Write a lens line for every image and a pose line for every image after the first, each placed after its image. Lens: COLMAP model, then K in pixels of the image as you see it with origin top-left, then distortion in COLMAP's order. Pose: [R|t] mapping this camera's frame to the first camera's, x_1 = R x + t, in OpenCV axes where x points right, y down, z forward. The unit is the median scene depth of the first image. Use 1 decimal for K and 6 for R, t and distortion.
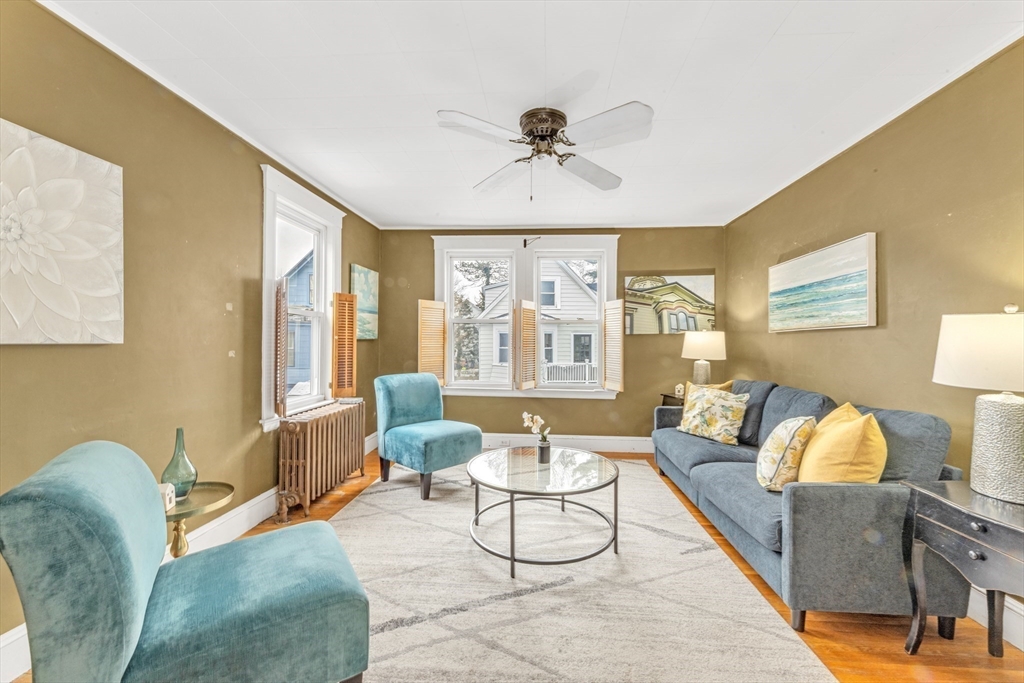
lens RADIAL K [[411.7, 0, 512.0], [0, 411.7, 341.5], [0, 0, 1]] dist [0.000980, 0.000064]
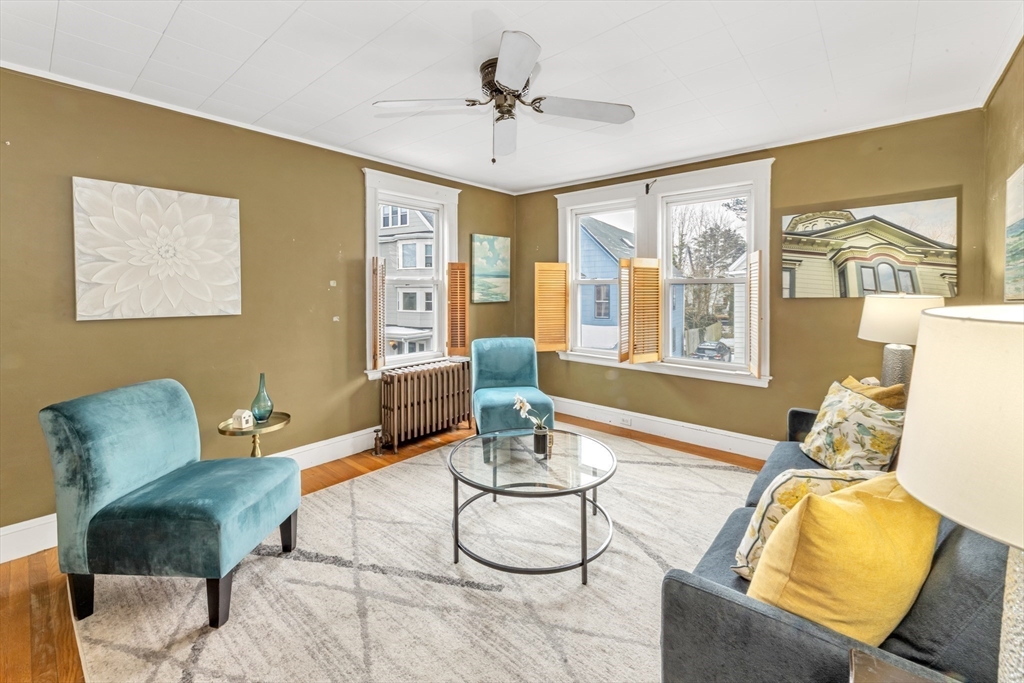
lens RADIAL K [[426.9, 0, 511.8], [0, 426.9, 298.6], [0, 0, 1]] dist [0.001010, 0.000042]
pose [[0.802477, 0.003677, -0.596672, 0.470610], [0.005900, 0.999883, 0.014096, -0.040510], [0.596654, -0.014832, 0.802361, 0.188663]]
